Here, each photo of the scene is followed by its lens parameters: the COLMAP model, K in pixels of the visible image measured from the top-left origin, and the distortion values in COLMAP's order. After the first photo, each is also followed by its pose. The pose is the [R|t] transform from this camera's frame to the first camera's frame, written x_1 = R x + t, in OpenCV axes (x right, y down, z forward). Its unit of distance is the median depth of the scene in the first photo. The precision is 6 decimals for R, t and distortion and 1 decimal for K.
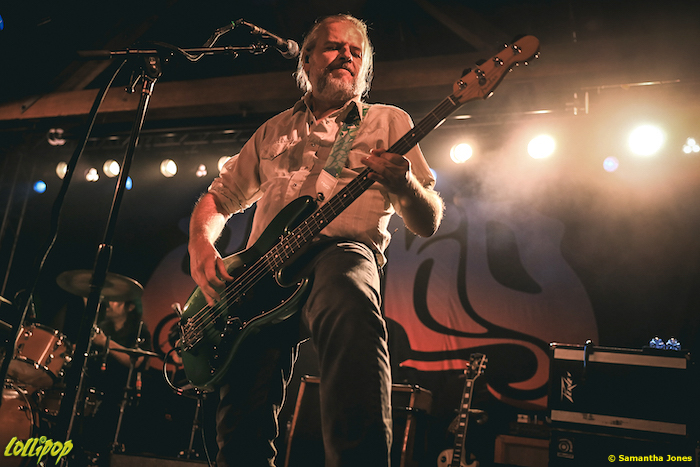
lens RADIAL K [[722.4, 0, 350.0], [0, 722.4, 233.5], [0, 0, 1]] dist [-0.000287, -0.000900]
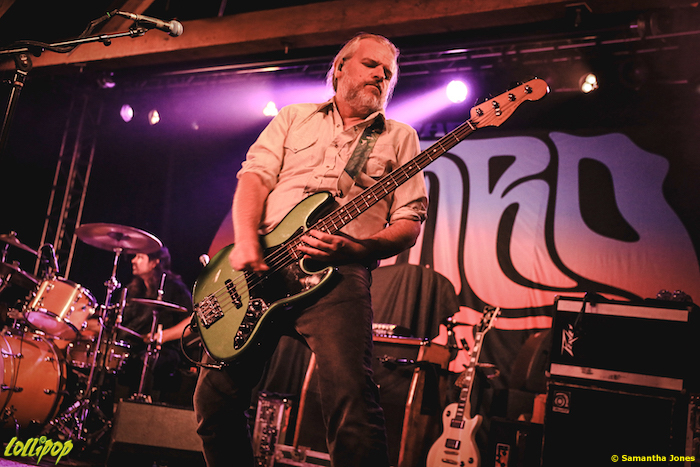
lens RADIAL K [[858.7, 0, 350.0], [0, 858.7, 233.5], [0, 0, 1]] dist [0.061190, -0.000896]
pose [[0.986240, -0.013529, -0.164763, 0.175652], [0.025171, 0.997314, 0.068777, -0.010272], [0.163390, -0.071978, 0.983932, -0.129160]]
